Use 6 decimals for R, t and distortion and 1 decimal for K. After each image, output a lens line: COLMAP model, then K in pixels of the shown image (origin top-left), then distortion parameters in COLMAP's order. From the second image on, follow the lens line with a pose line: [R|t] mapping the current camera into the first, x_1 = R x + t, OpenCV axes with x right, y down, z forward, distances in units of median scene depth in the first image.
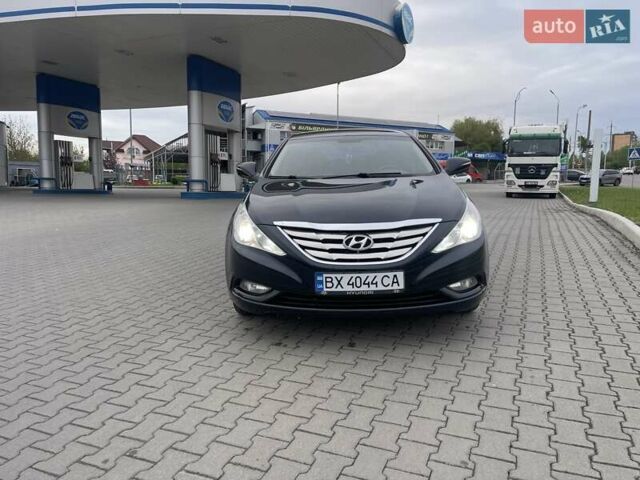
lens RADIAL K [[493.7, 0, 322.0], [0, 493.7, 220.2], [0, 0, 1]] dist [0.073444, -0.091788]
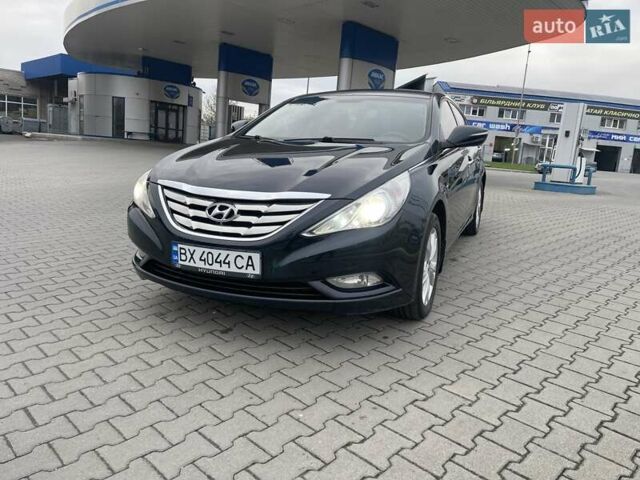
lens RADIAL K [[493.7, 0, 322.0], [0, 493.7, 220.2], [0, 0, 1]] dist [0.073444, -0.091788]
pose [[0.929547, 0.114189, -0.350575, 0.515419], [-0.096002, 0.992995, 0.068887, -0.015420], [0.355985, -0.030377, 0.933998, 0.270082]]
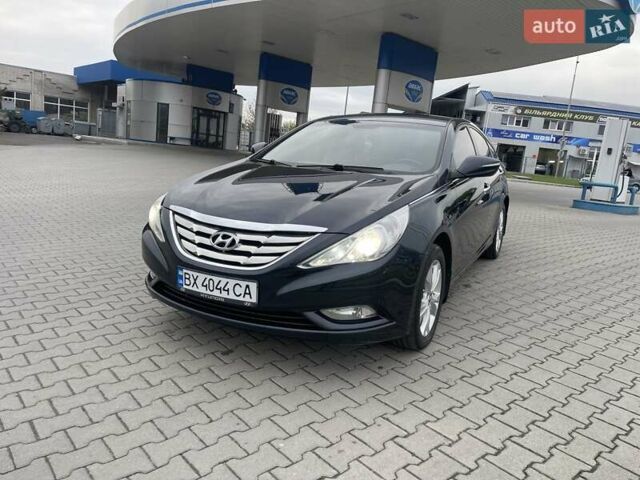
lens RADIAL K [[493.7, 0, 322.0], [0, 493.7, 220.2], [0, 0, 1]] dist [0.073444, -0.091788]
pose [[0.895838, 0.142065, -0.421060, 0.582482], [-0.125857, 0.989837, 0.066199, -0.070145], [0.426185, -0.006310, 0.904614, 0.269755]]
